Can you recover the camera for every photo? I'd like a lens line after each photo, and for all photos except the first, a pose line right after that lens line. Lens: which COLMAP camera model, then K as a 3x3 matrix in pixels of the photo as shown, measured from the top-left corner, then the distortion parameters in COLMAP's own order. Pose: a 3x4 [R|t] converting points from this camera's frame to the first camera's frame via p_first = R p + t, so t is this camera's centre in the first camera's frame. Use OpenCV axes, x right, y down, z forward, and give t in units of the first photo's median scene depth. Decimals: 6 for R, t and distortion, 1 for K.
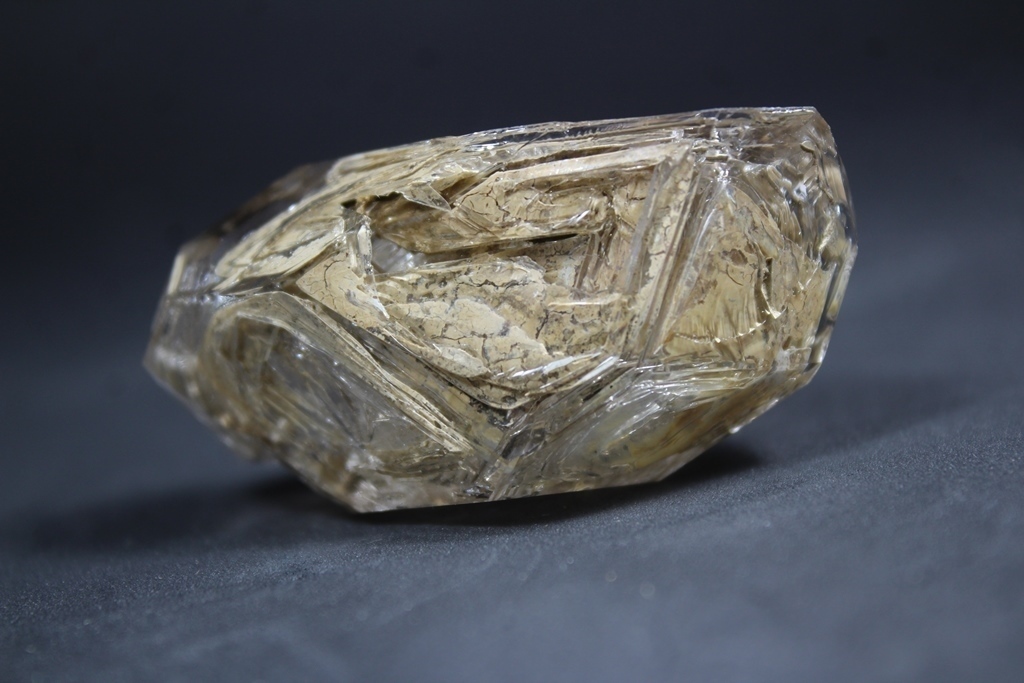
lens RADIAL K [[2608.2, 0, 512.0], [0, 2608.2, 341.5], [0, 0, 1]] dist [0.017852, 0.153512]
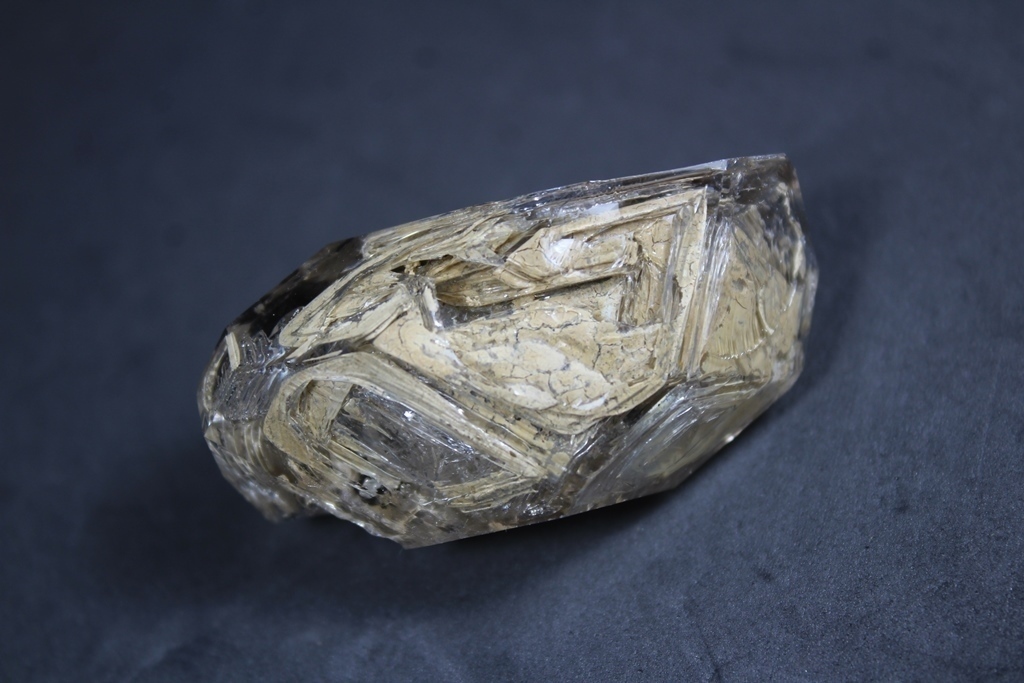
lens RADIAL K [[2608.2, 0, 512.0], [0, 2608.2, 341.5], [0, 0, 1]] dist [0.017852, 0.153512]
pose [[0.955742, -0.095039, 0.278431, -0.340865], [0.107472, 0.993764, -0.029700, 0.016676], [-0.273873, 0.058309, 0.959997, -0.091144]]
